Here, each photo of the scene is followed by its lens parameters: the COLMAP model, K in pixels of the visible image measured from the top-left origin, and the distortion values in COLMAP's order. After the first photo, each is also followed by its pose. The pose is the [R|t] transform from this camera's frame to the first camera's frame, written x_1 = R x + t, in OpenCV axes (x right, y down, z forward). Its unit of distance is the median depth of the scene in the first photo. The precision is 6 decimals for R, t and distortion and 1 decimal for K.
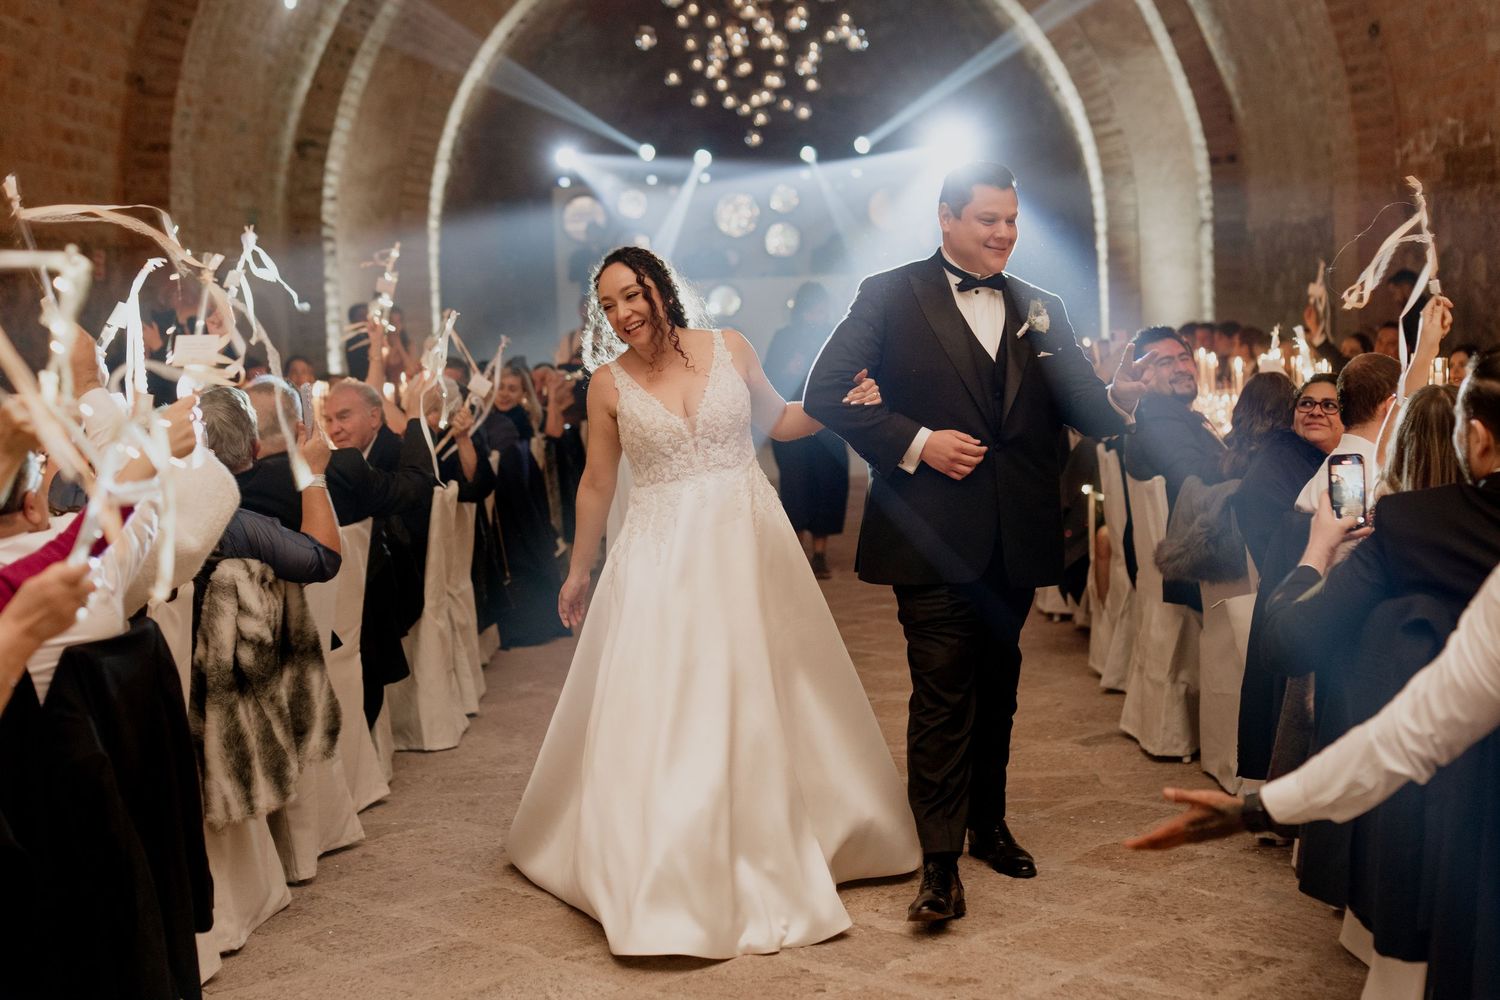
lens RADIAL K [[2136.2, 0, 750.0], [0, 2136.2, 500.0], [0, 0, 1]] dist [0.022852, -0.006001]
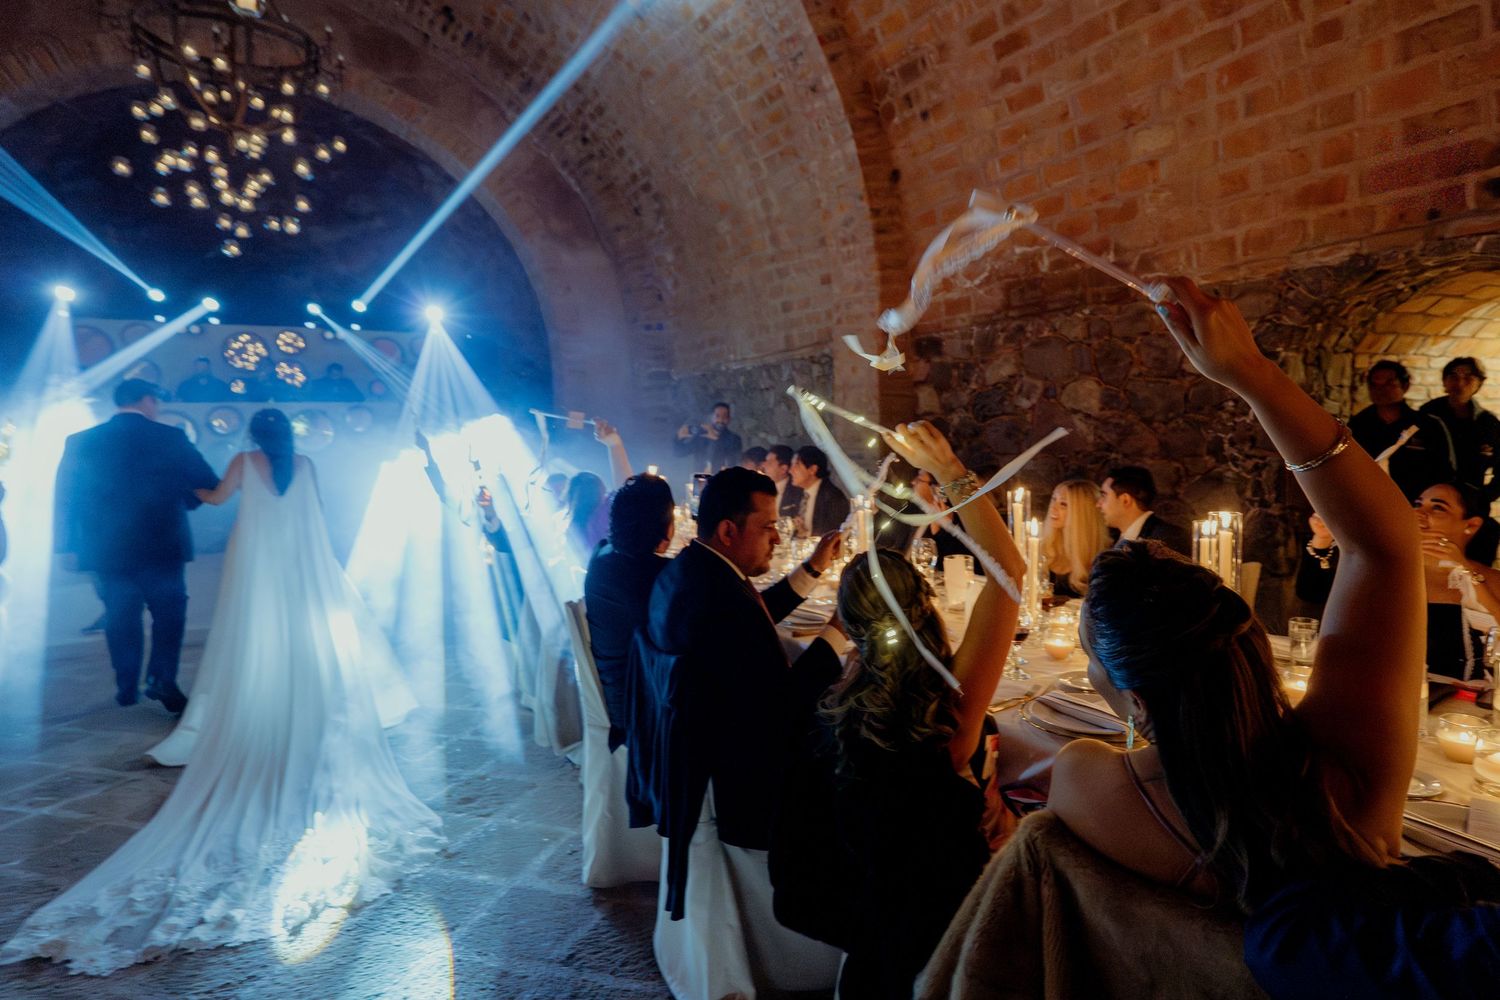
lens RADIAL K [[839.6, 0, 784.2], [0, 839.6, 456.8], [0, 0, 1]] dist [0.003677, 0.001492]
pose [[0.866559, 0.004081, 0.499058, 0.025345], [0.029381, 0.997815, -0.059176, -0.041780], [-0.498210, 0.065942, 0.864545, 0.497000]]
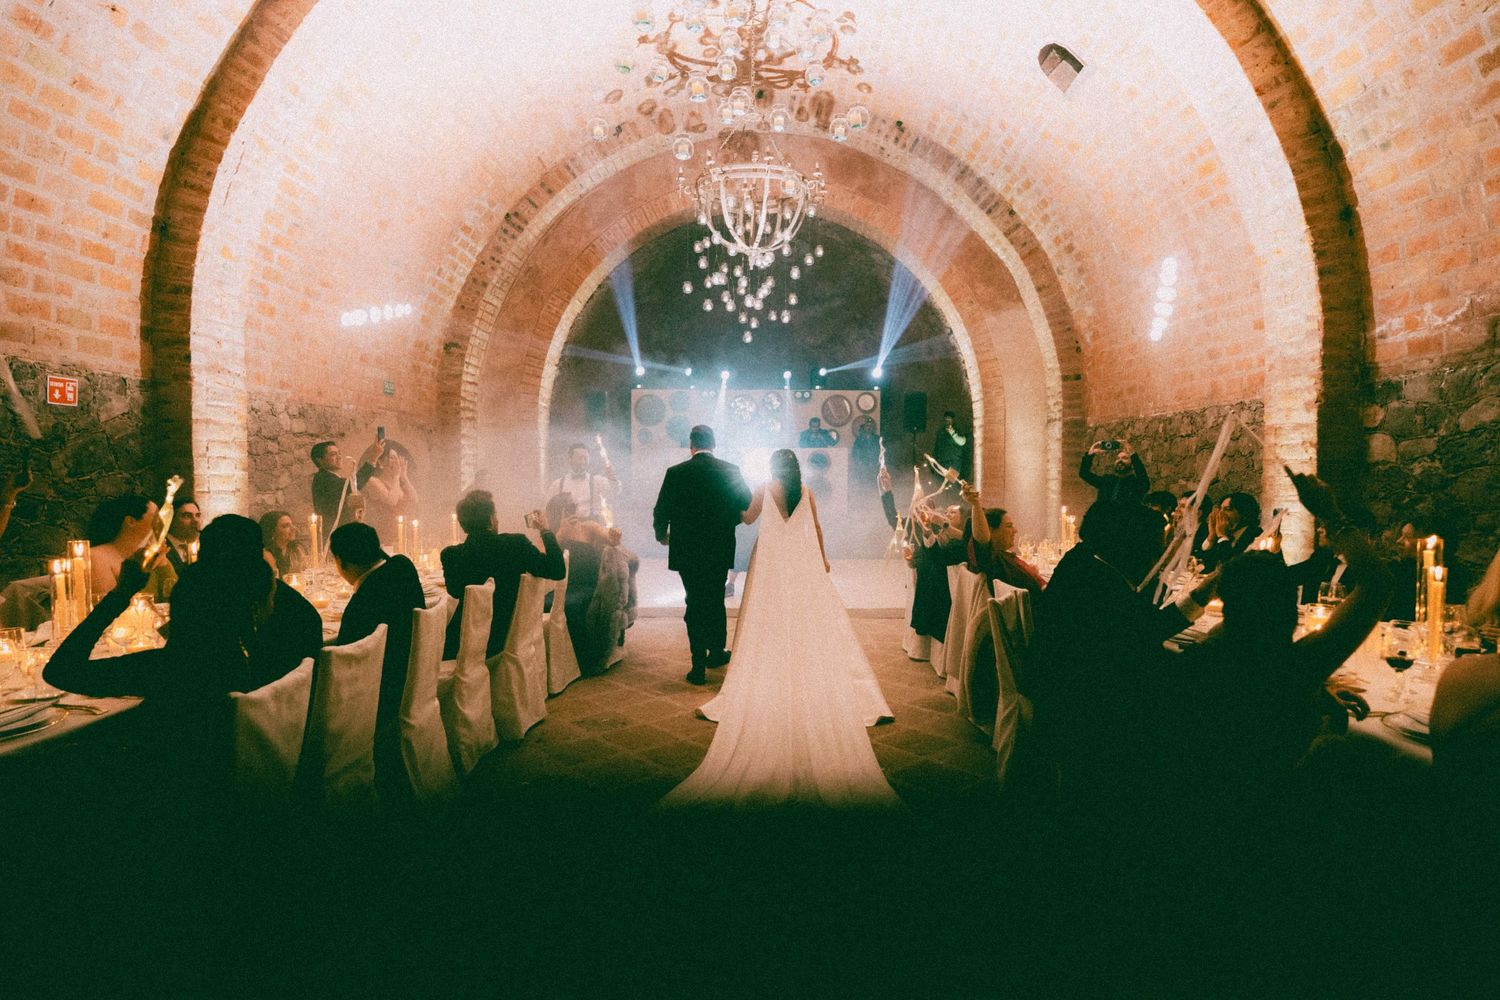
lens RADIAL K [[786.6, 0, 750.0], [0, 786.6, 500.0], [0, 0, 1]] dist [0.001243, -0.000107]
pose [[0.999067, 0.040219, -0.015754, 0.013291], [-0.040998, 0.997770, -0.052674, -0.038126], [0.013601, 0.053271, 0.998487, 0.461648]]
